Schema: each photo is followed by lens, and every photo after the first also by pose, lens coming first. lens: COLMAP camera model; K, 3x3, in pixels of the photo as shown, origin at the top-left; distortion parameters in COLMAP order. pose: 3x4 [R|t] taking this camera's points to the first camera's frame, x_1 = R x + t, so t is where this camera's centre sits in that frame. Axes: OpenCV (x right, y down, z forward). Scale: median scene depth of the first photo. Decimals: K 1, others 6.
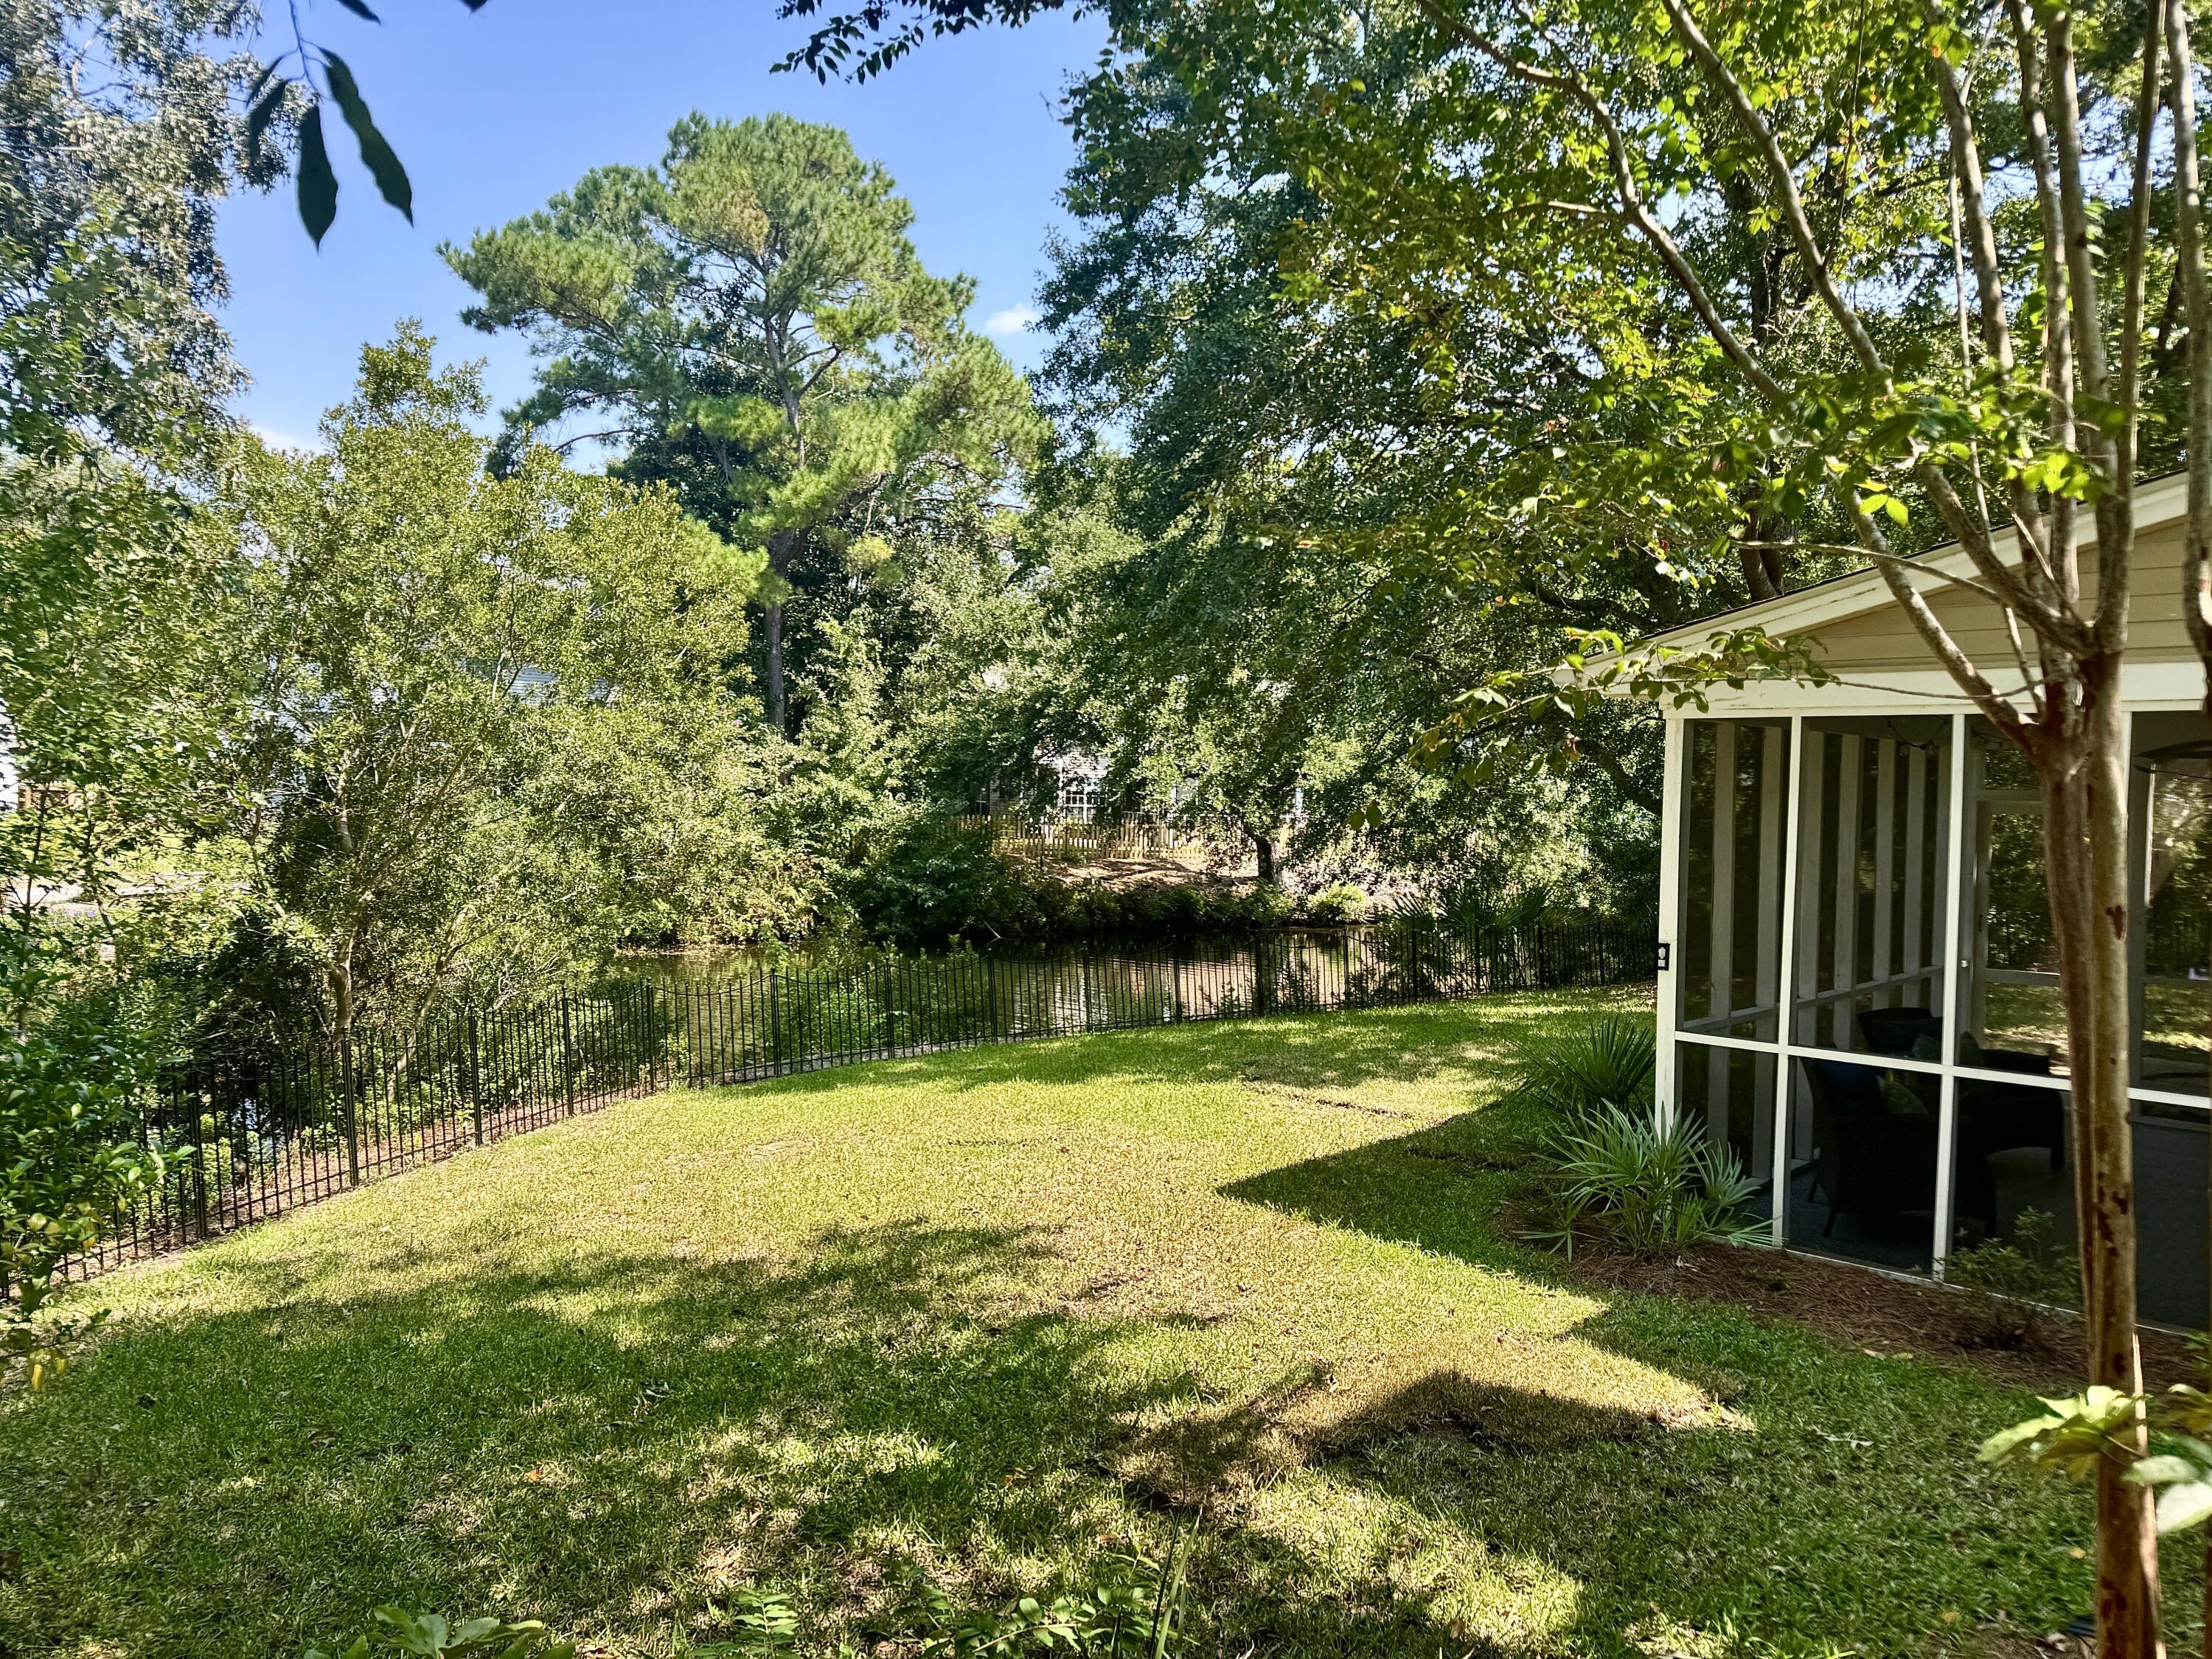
lens RADIAL K [[1561.4, 0, 1121.6], [0, 1561.4, 833.6], [0, 0, 1]] dist [0.059403, -0.047204]
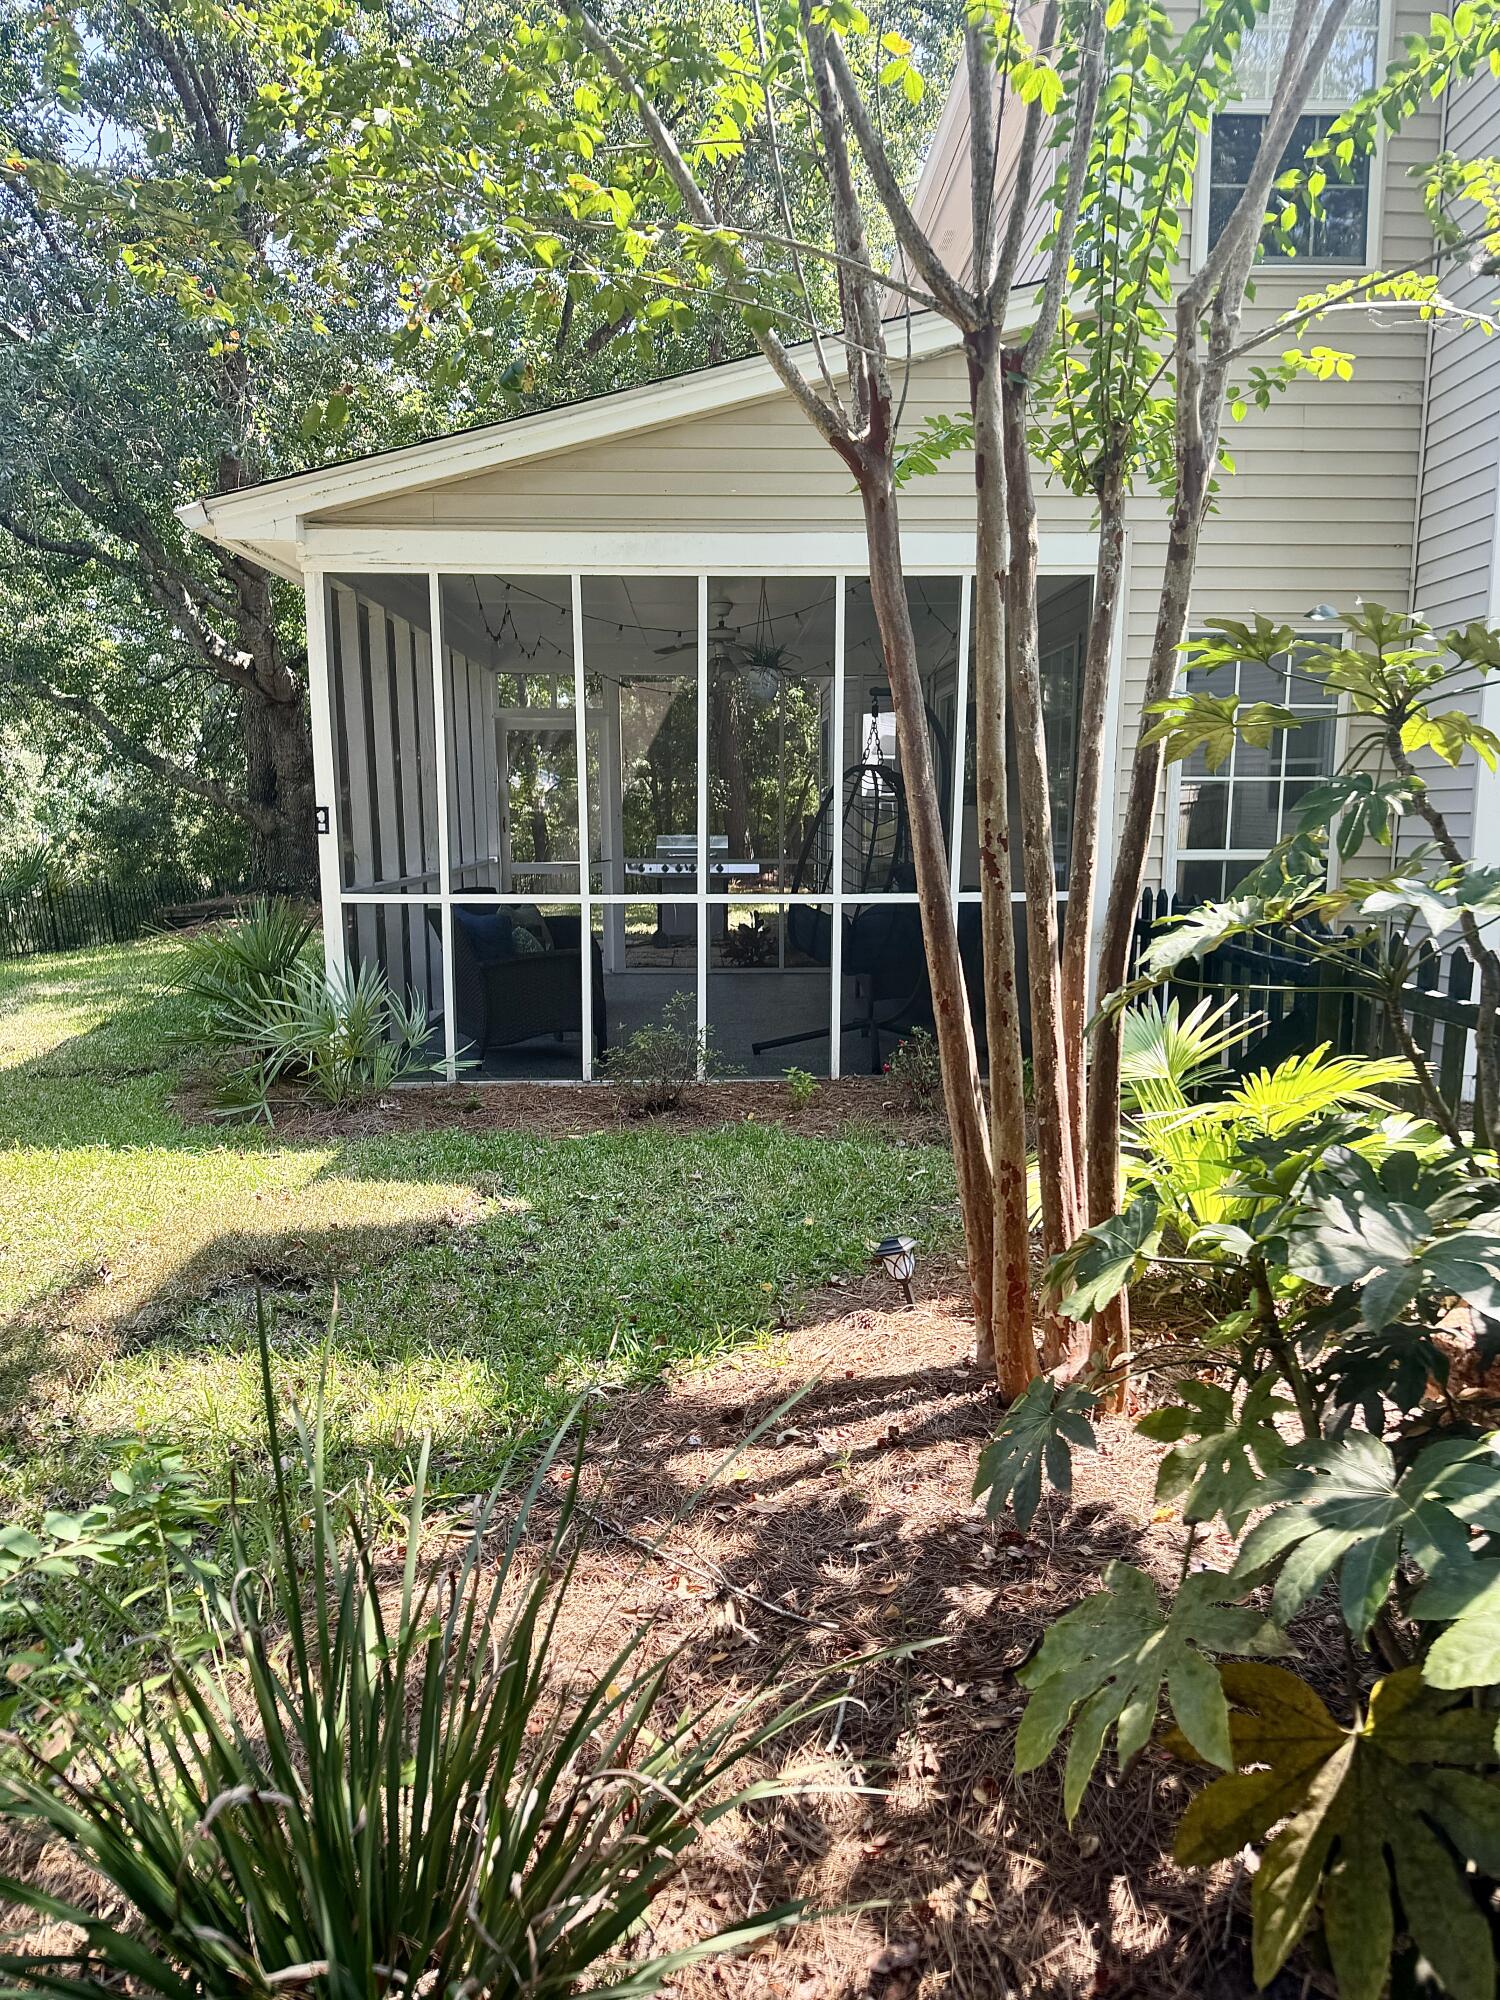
lens RADIAL K [[1411.7, 0, 750.5], [0, 1411.7, 1015.2], [0, 0, 1]] dist [0.059403, -0.047204]
pose [[0.726517, -0.127148, 0.675282, -0.117689], [0.039125, 0.988792, 0.144085, 0.116005], [-0.686034, -0.078260, 0.723349, 0.218579]]
